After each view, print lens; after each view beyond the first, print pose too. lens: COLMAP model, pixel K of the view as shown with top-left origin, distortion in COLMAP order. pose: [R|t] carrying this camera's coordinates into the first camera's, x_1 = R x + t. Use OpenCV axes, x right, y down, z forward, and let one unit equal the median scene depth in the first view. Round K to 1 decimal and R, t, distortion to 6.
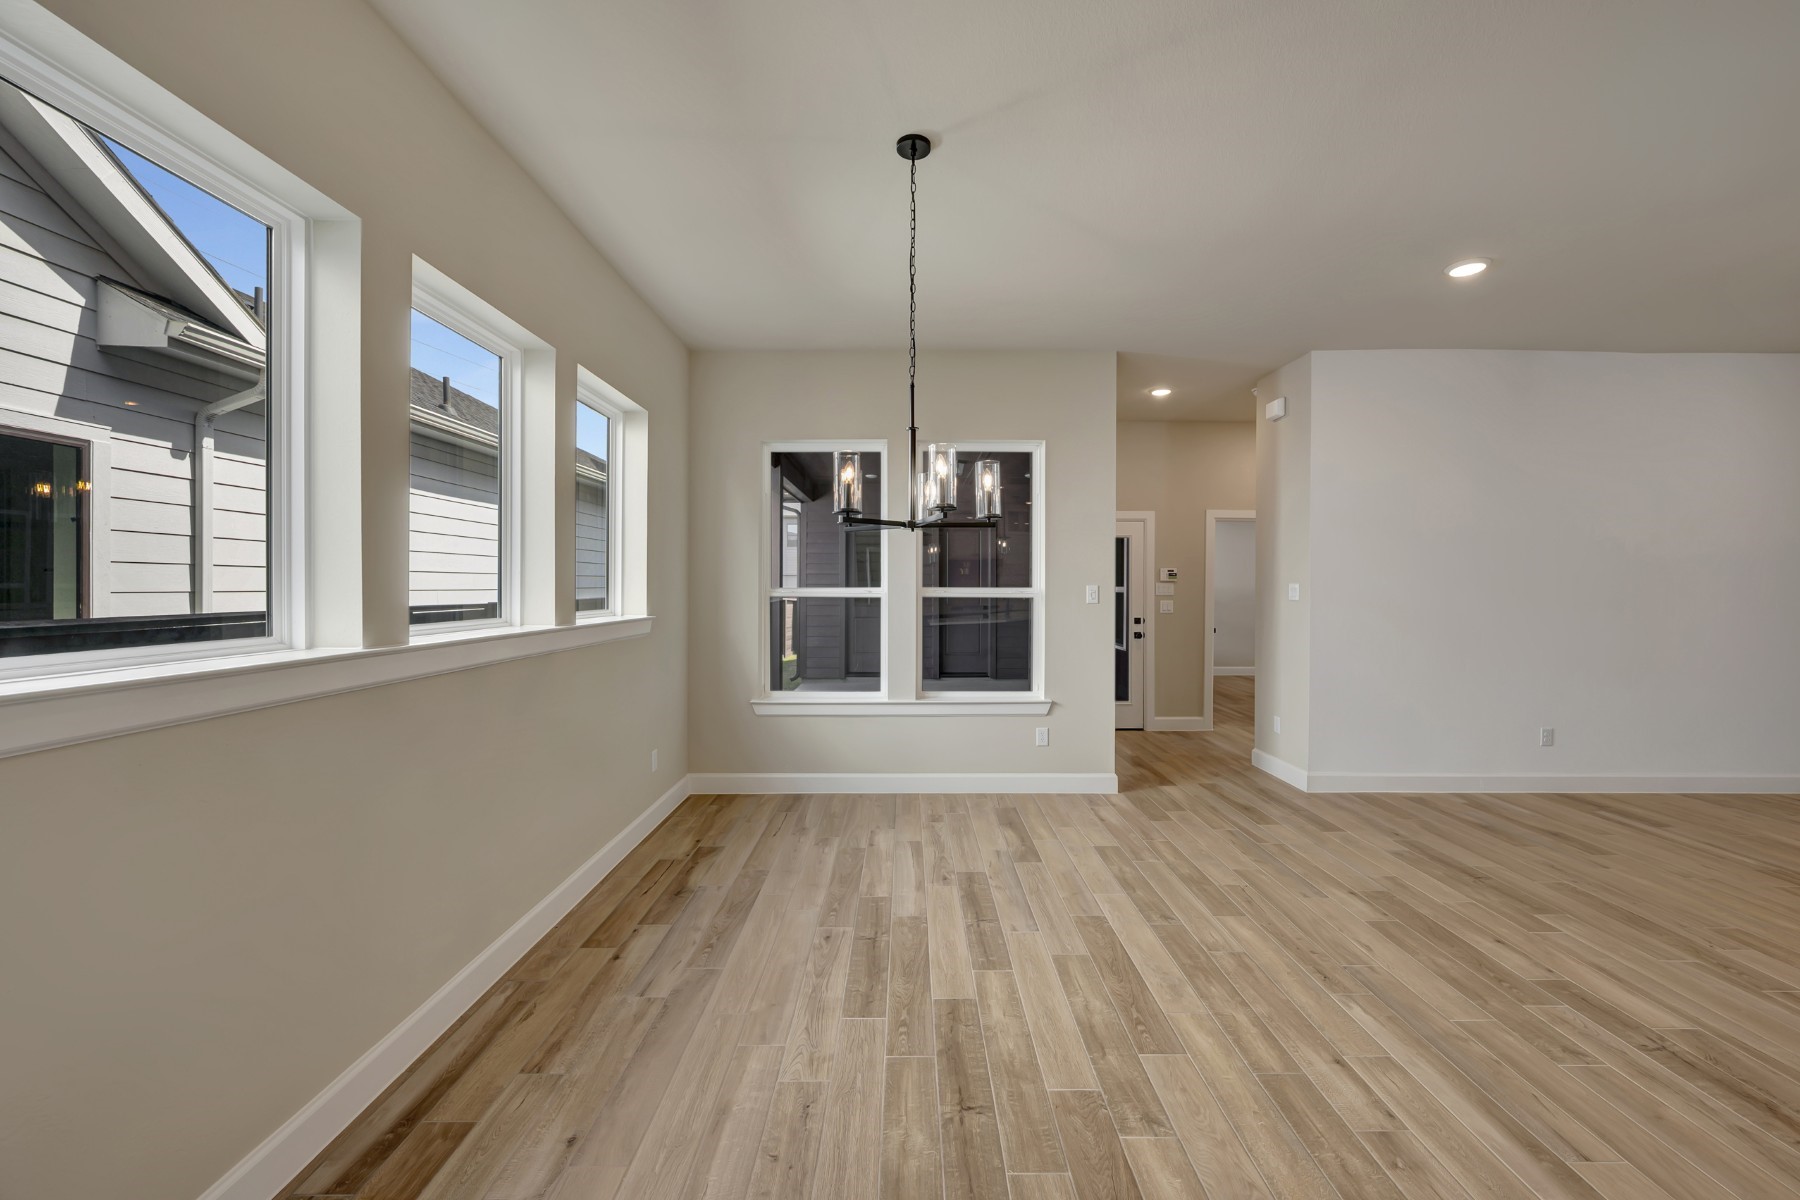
lens RADIAL K [[710.7, 0, 910.1], [0, 710.7, 581.1], [0, 0, 1]] dist [-0.002759, 0.000515]
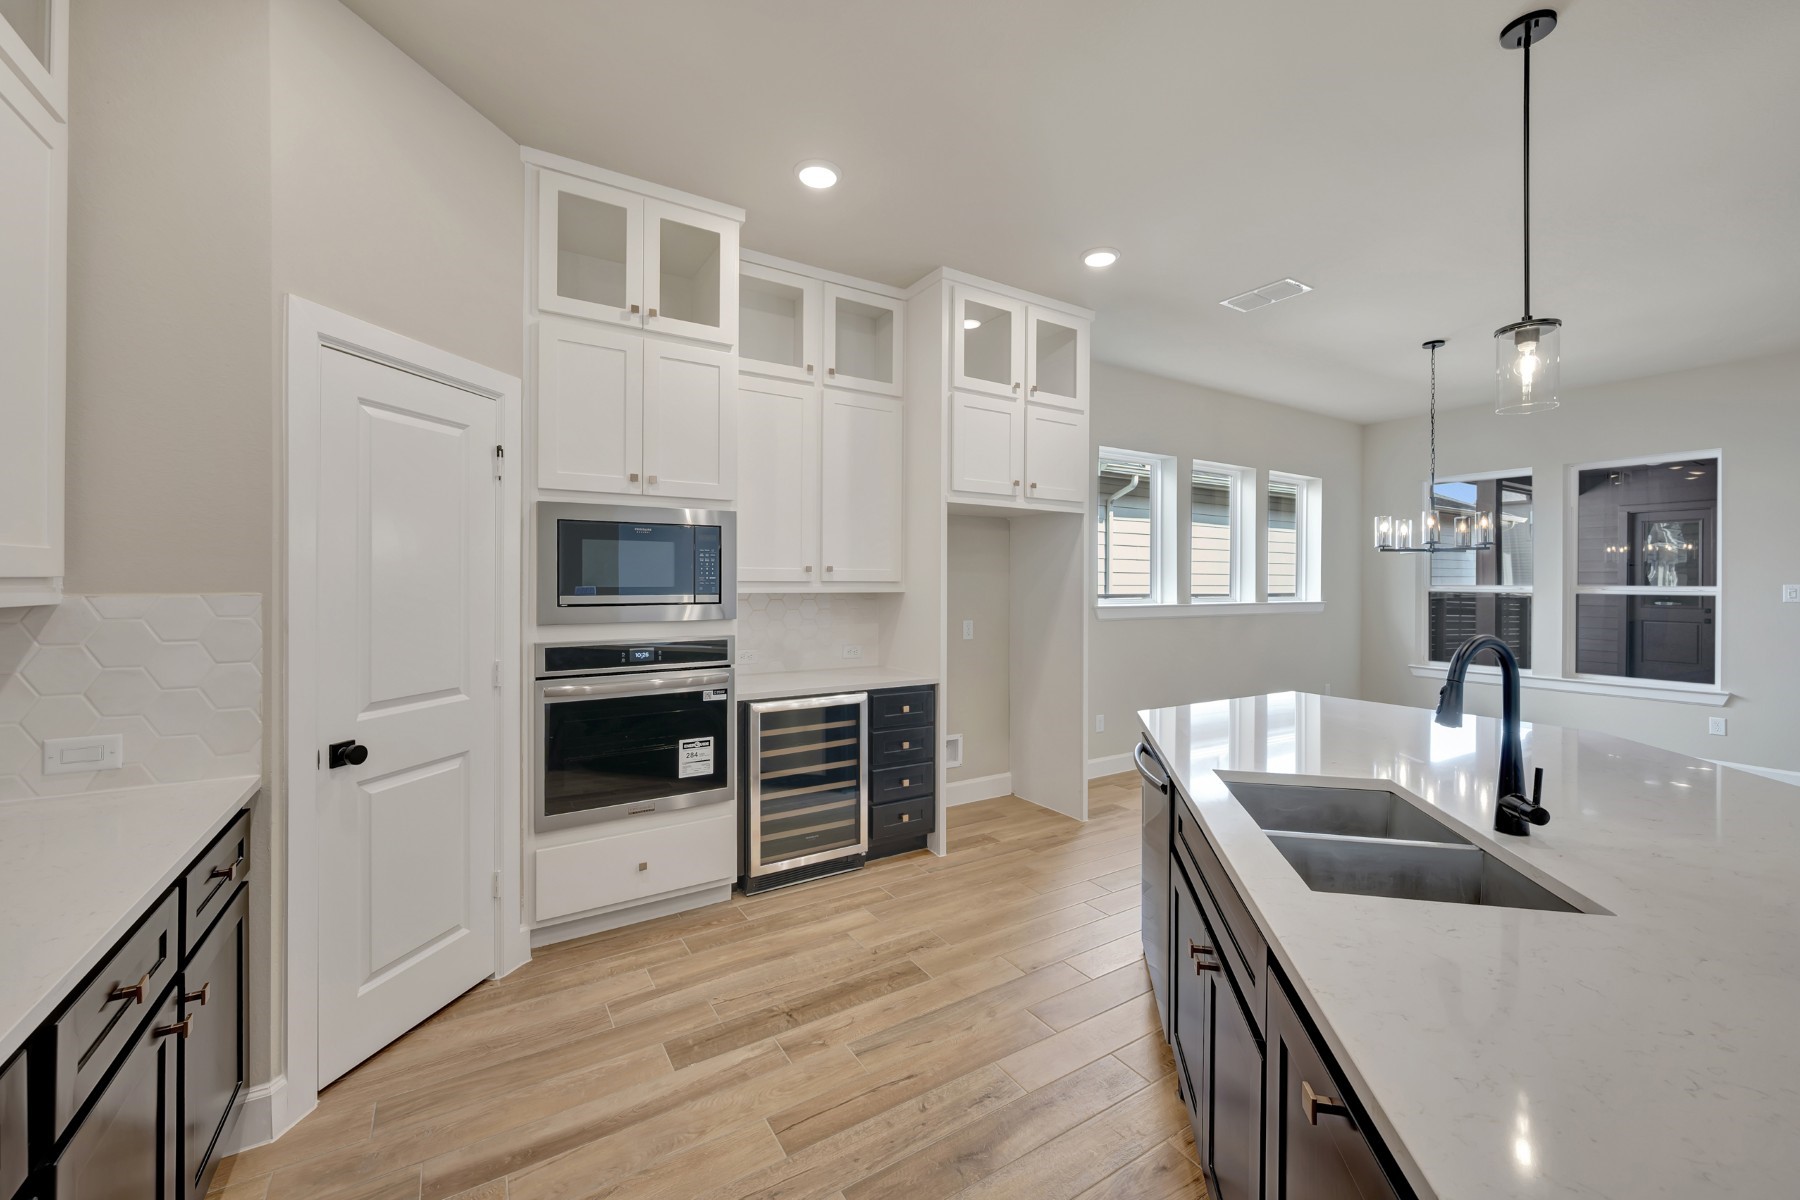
lens RADIAL K [[710.7, 0, 902.4], [0, 710.7, 578.7], [0, 0, 1]] dist [-0.002759, 0.000515]
pose [[0.525711, -0.001029, -0.850663, 0.560848], [0.001121, 0.999999, -0.000517, -0.003373], [0.850663, -0.000681, 0.525711, -0.748172]]
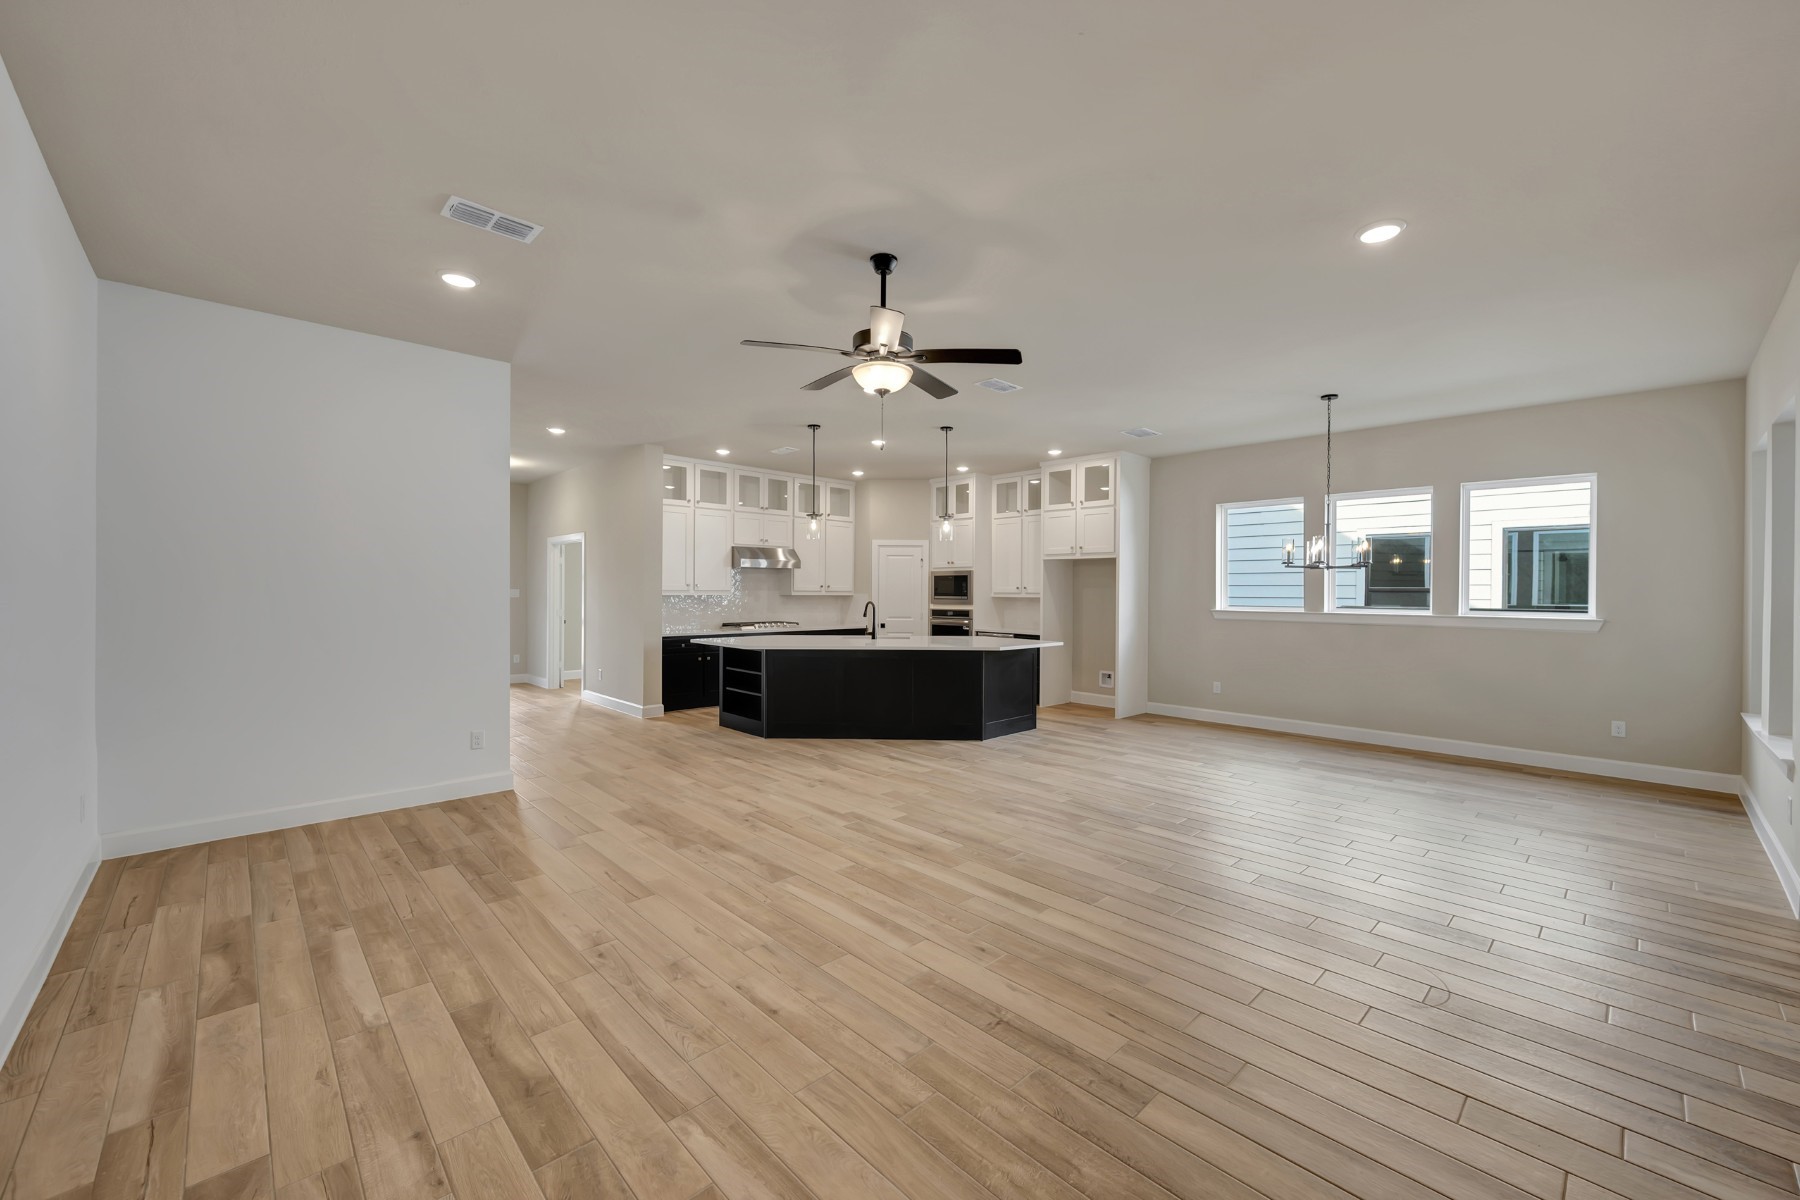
lens RADIAL K [[710.7, 0, 908.1], [0, 710.7, 592.0], [0, 0, 1]] dist [-0.002759, 0.000515]
pose [[-0.722646, -0.007098, -0.691182, 1.655191], [-0.005062, 0.999975, -0.004976, 0.010579], [0.691200, -0.000097, -0.722664, 1.130677]]
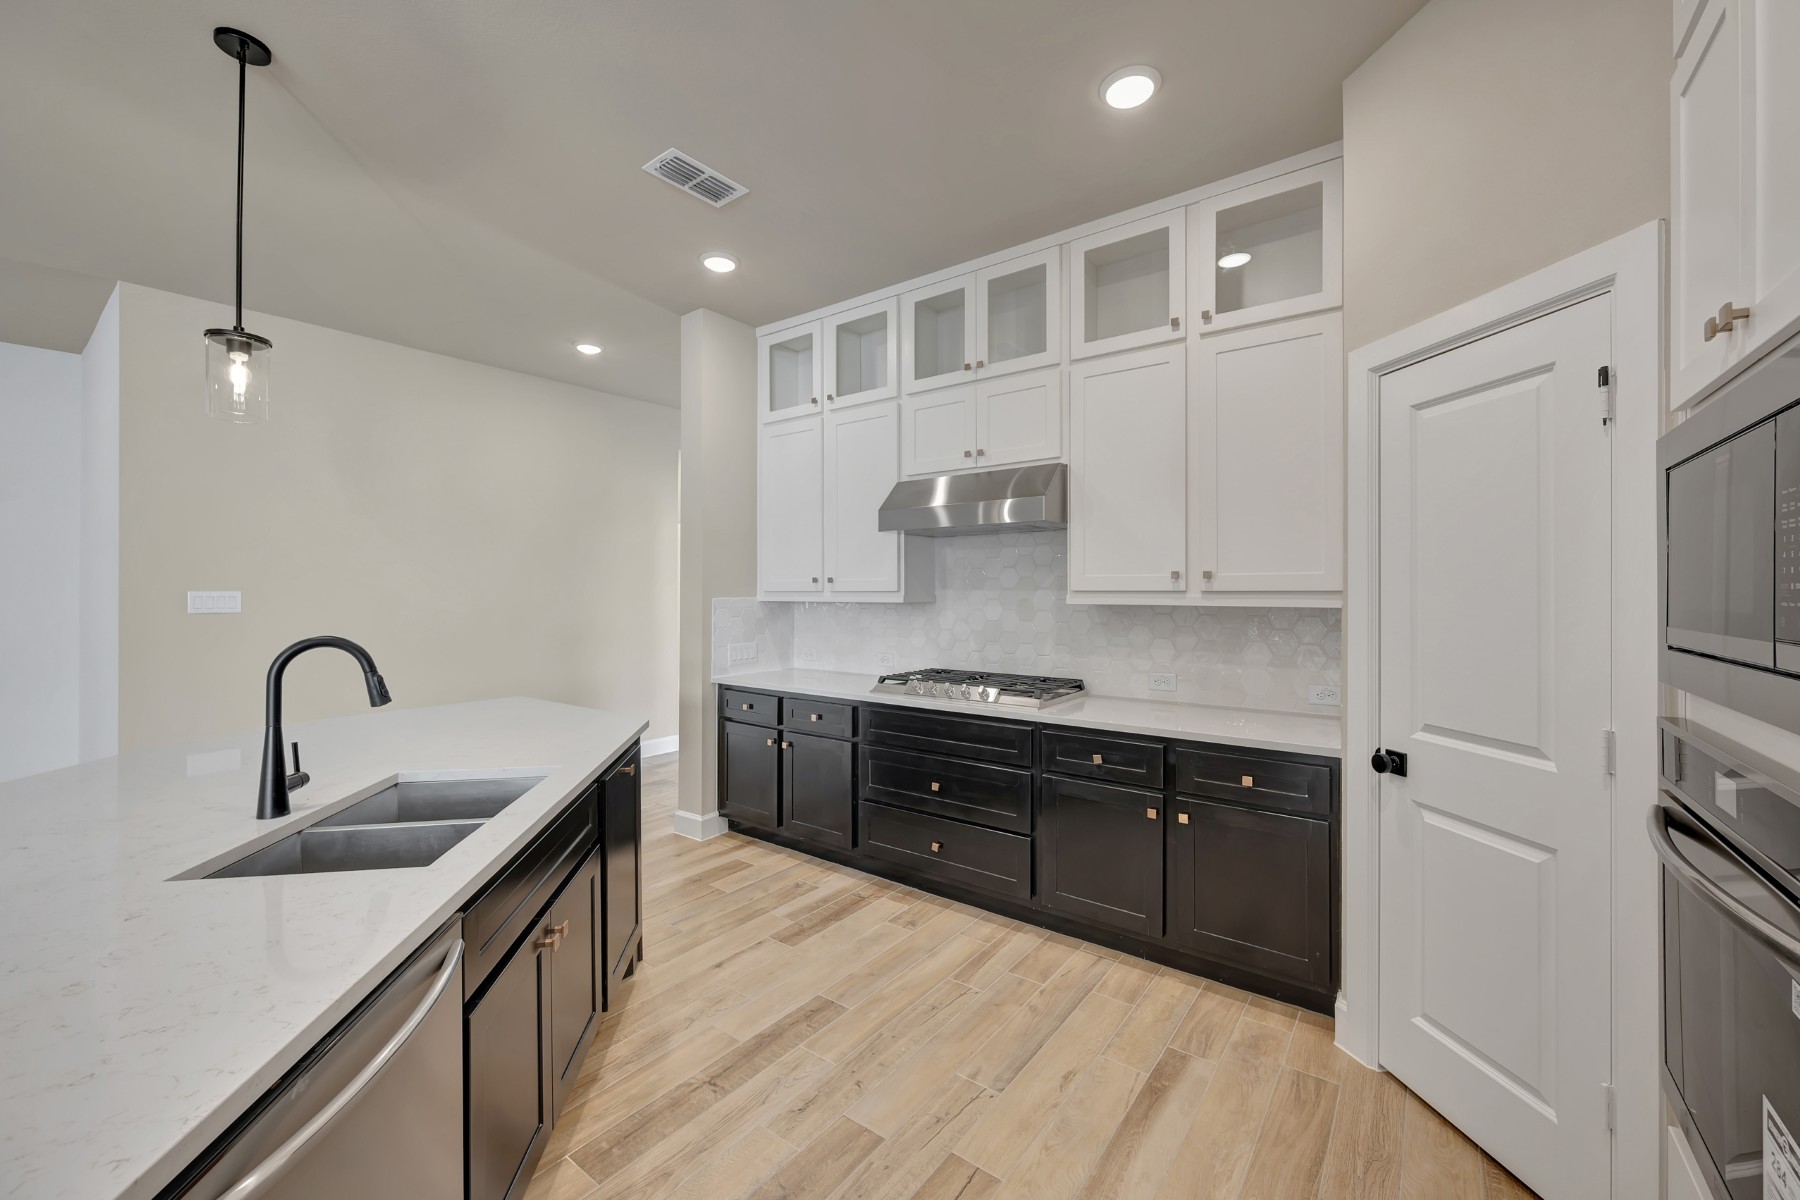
lens RADIAL K [[710.7, 0, 910.5], [0, 710.7, 590.0], [0, 0, 1]] dist [-0.002759, 0.000515]
pose [[-0.800060, -0.001727, 0.599918, -0.113930], [-0.004377, 0.999986, -0.002959, -0.002094], [-0.599905, -0.004994, -0.800056, -0.187708]]
